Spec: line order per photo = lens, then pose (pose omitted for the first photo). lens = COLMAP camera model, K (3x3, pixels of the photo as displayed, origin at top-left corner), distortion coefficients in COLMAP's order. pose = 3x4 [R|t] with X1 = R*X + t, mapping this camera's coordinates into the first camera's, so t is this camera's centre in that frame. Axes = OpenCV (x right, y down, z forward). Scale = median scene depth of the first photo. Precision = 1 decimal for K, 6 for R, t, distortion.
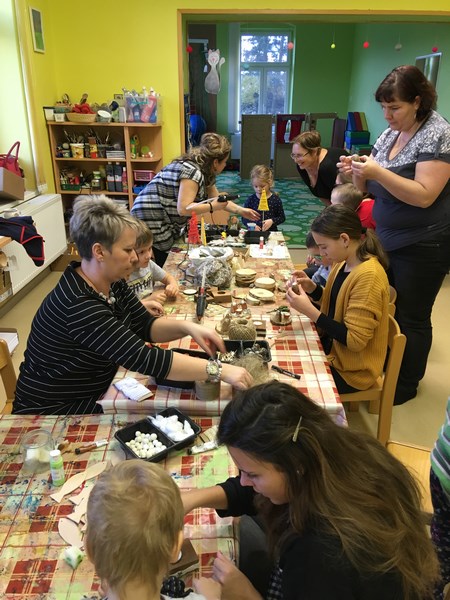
lens RADIAL K [[504.9, 0, 227.2], [0, 504.9, 299.2], [0, 0, 1]] dist [0.033176, -0.083504]
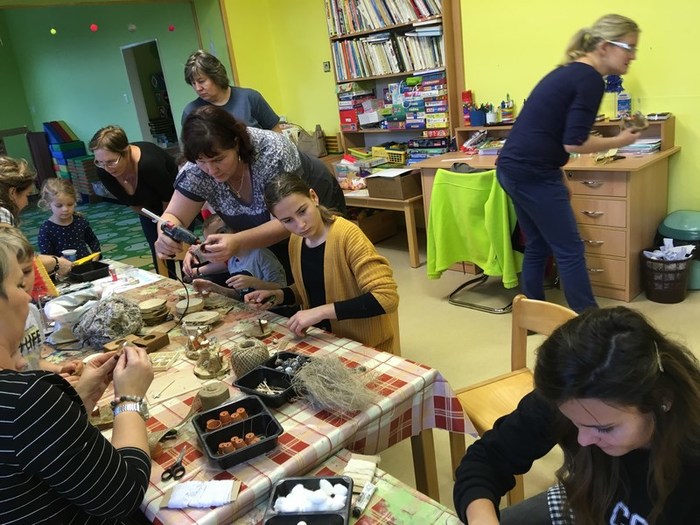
lens RADIAL K [[589.1, 0, 348.7], [0, 589.1, 255.7], [0, 0, 1]] dist [0.033176, -0.083504]
pose [[0.700187, -0.292429, 0.651324, -0.300424], [0.375720, 0.926654, 0.012139, -0.022830], [-0.607101, 0.236216, 0.758703, 0.182731]]
